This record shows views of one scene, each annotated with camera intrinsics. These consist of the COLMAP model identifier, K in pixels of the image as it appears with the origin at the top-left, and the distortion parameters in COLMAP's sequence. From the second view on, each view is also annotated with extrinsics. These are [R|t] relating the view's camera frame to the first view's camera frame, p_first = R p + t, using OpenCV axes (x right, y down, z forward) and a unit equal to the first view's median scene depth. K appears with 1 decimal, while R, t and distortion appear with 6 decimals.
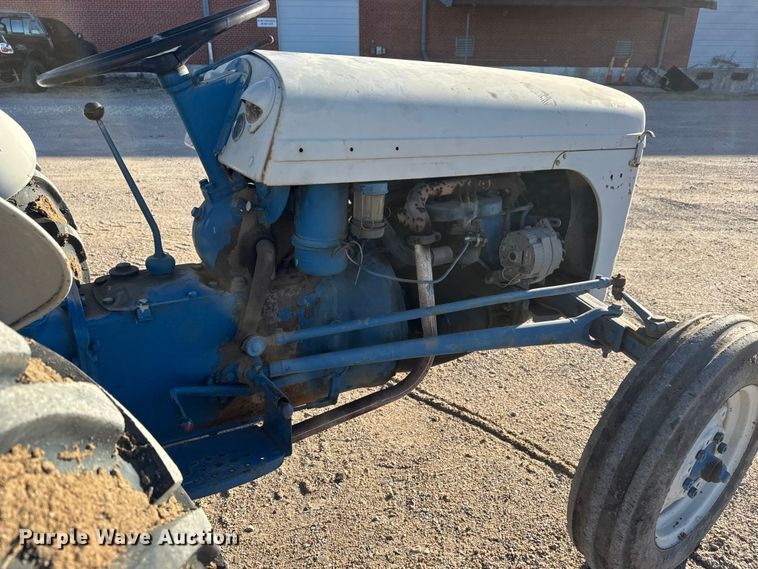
lens RADIAL K [[540.8, 0, 379.0], [0, 540.8, 284.5], [0, 0, 1]] dist [0.002140, -0.005642]
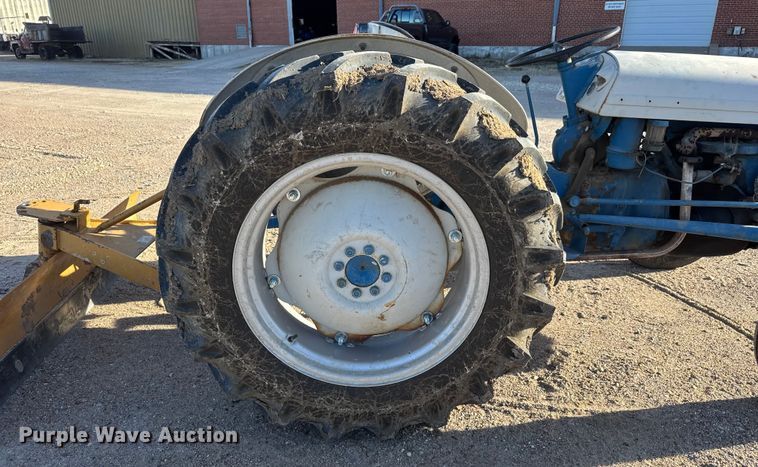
lens RADIAL K [[497.6, 0, 379.0], [0, 497.6, 233.5], [0, 0, 1]] dist [0.041783, -0.056223]
pose [[0.831131, 0.188114, -0.523293, 0.142698], [-0.201869, 0.978913, 0.031277, 0.296934], [0.518142, 0.079641, 0.851579, -0.838528]]
